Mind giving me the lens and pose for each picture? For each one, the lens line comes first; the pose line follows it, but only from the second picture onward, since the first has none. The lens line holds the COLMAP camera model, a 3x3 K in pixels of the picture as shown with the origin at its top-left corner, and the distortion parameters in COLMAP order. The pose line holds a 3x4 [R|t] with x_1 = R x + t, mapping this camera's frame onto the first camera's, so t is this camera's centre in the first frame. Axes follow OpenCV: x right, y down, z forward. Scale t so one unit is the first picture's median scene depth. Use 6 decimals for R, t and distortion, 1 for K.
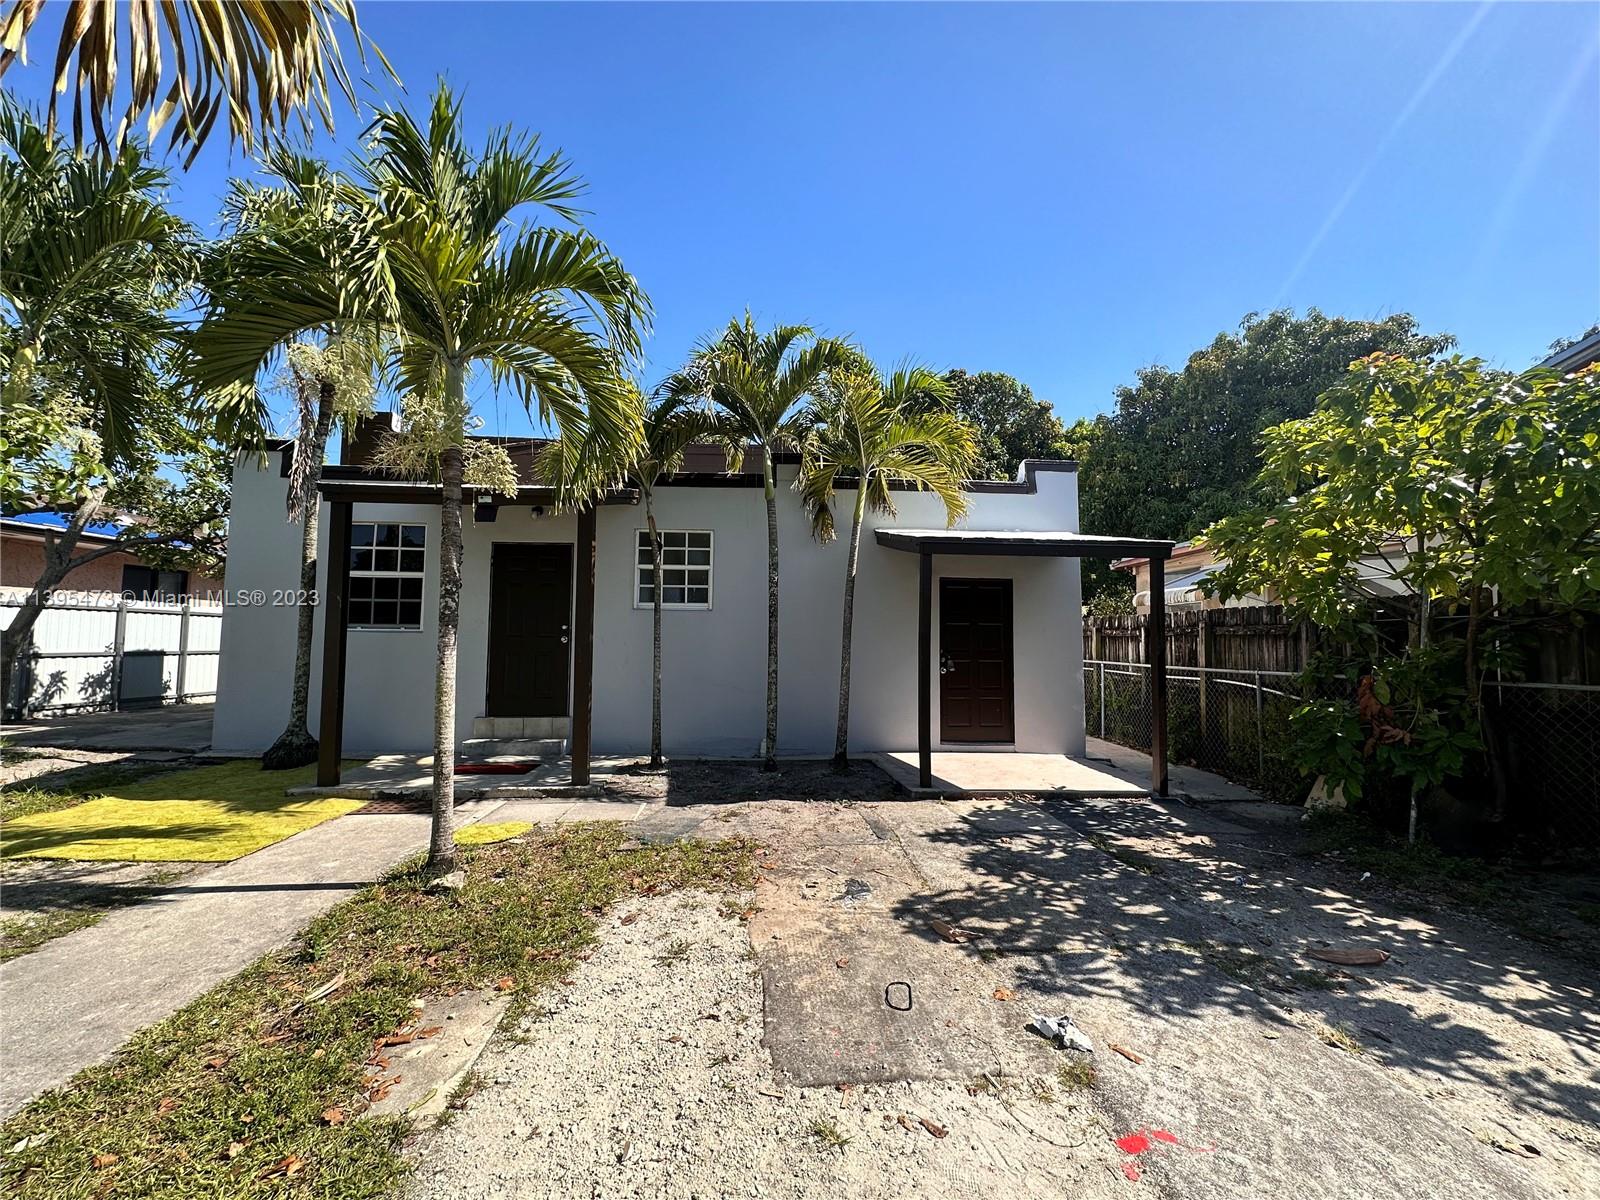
lens RADIAL K [[639.6, 0, 795.6], [0, 639.6, 601.3], [0, 0, 1]] dist [-0.000138, 0.000284]
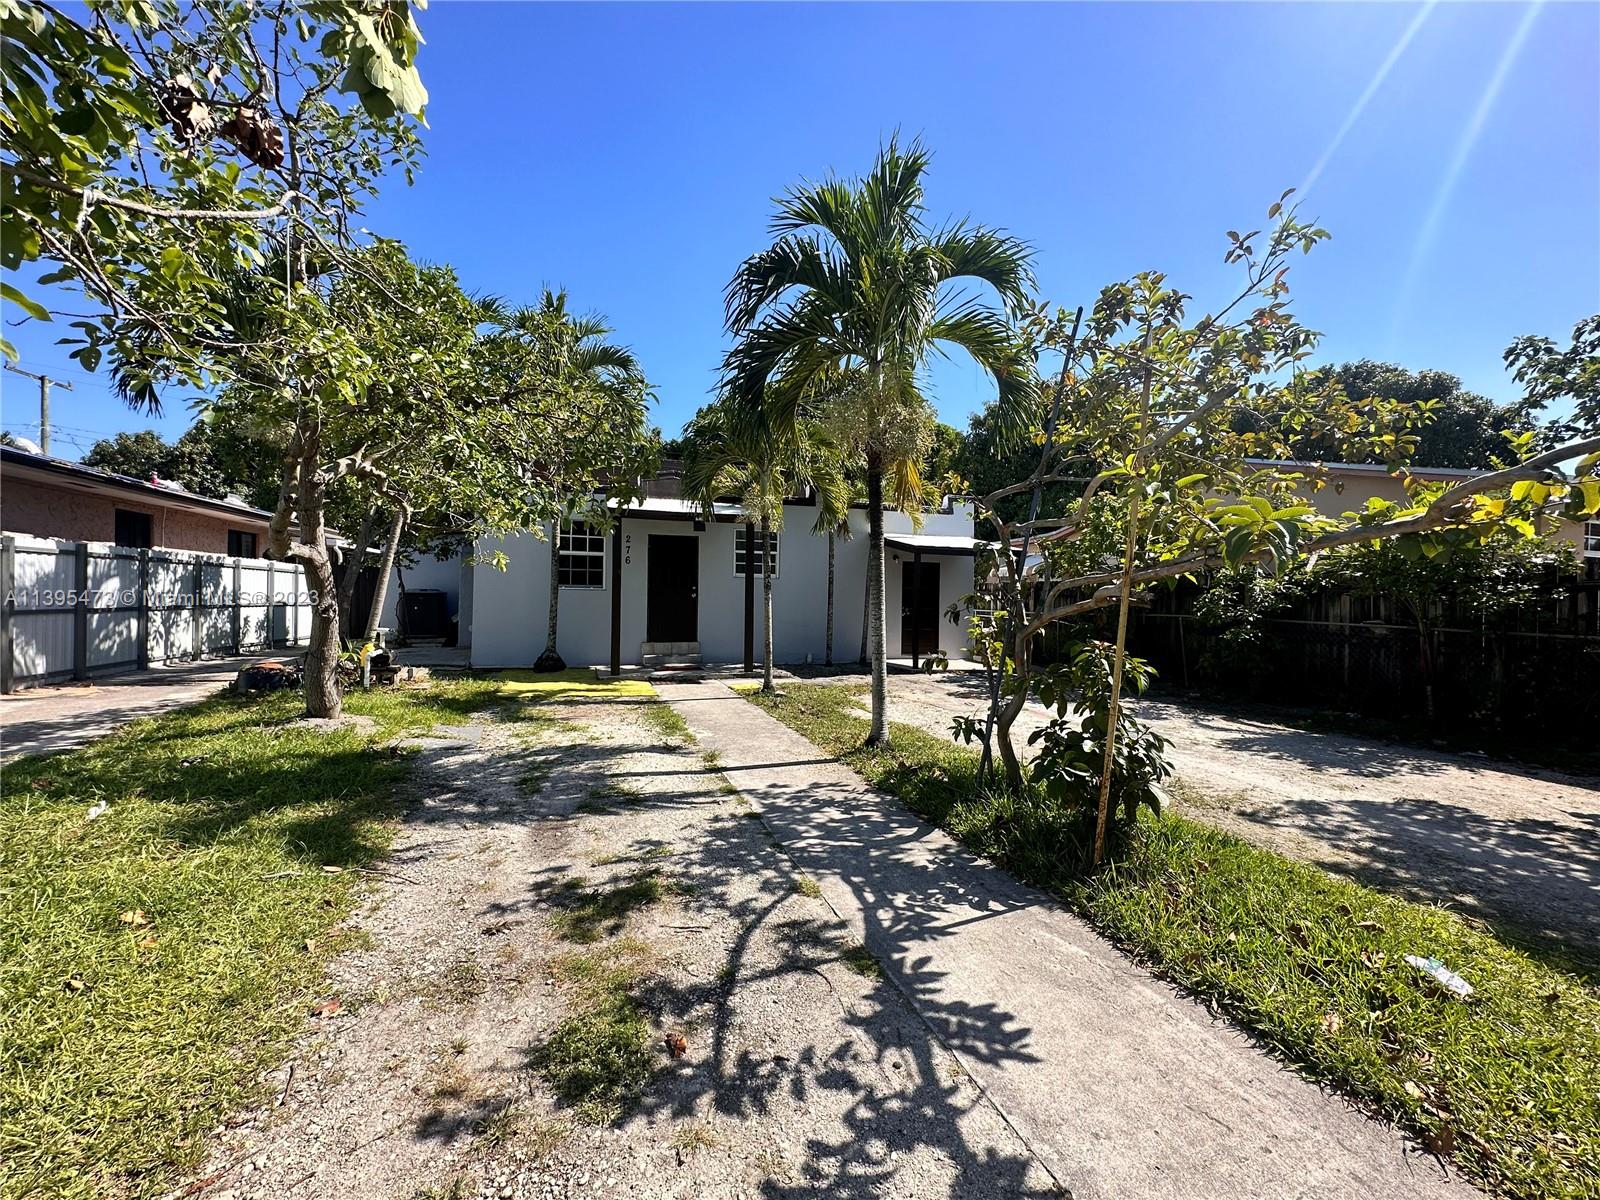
lens RADIAL K [[639.6, 0, 802.5], [0, 639.6, 600.5], [0, 0, 1]] dist [-0.000138, 0.000284]
pose [[0.965136, 0.003976, 0.261719, -1.039694], [-0.021712, 0.997655, 0.064911, -0.079127], [-0.260847, -0.068330, 0.962959, -1.307427]]
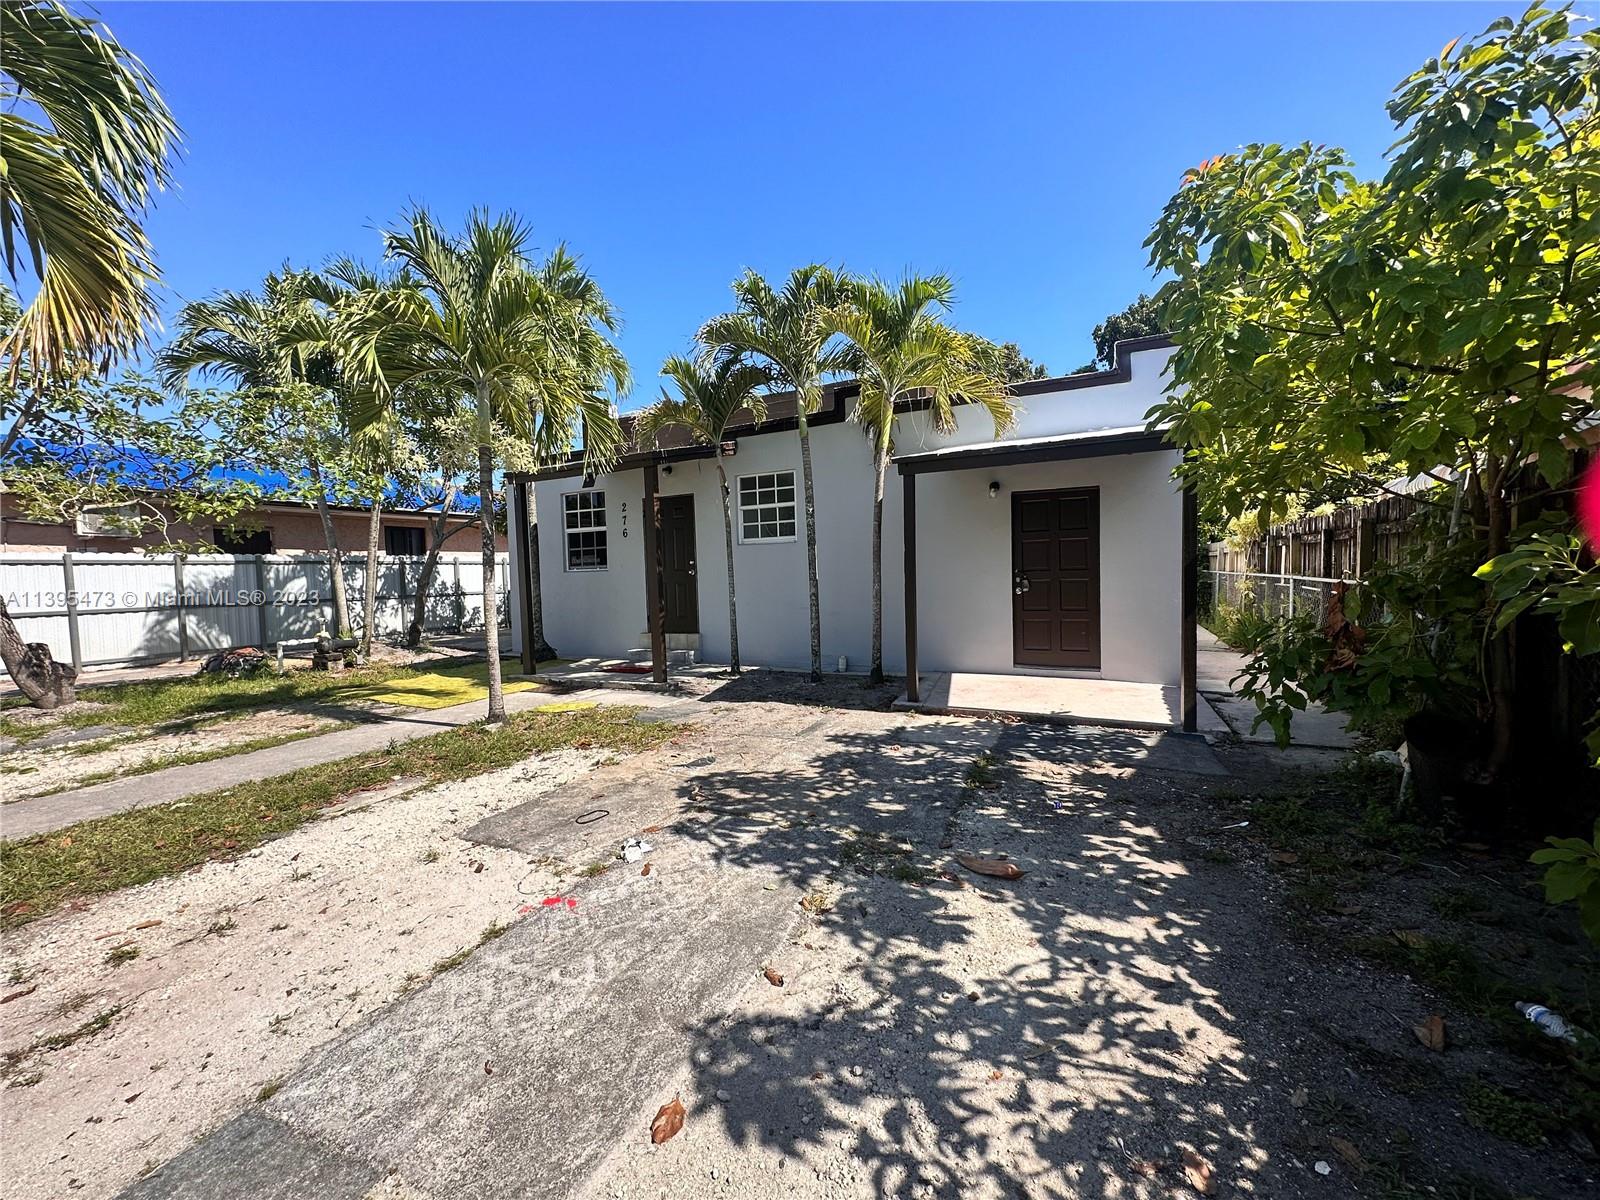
lens RADIAL K [[639.6, 0, 800.1], [0, 639.6, 603.3], [0, 0, 1]] dist [-0.000138, 0.000284]
pose [[0.866673, -0.010891, -0.498757, 0.880720], [0.066499, 0.993362, 0.093863, 0.033139], [0.494424, -0.114515, 0.861644, 0.046042]]
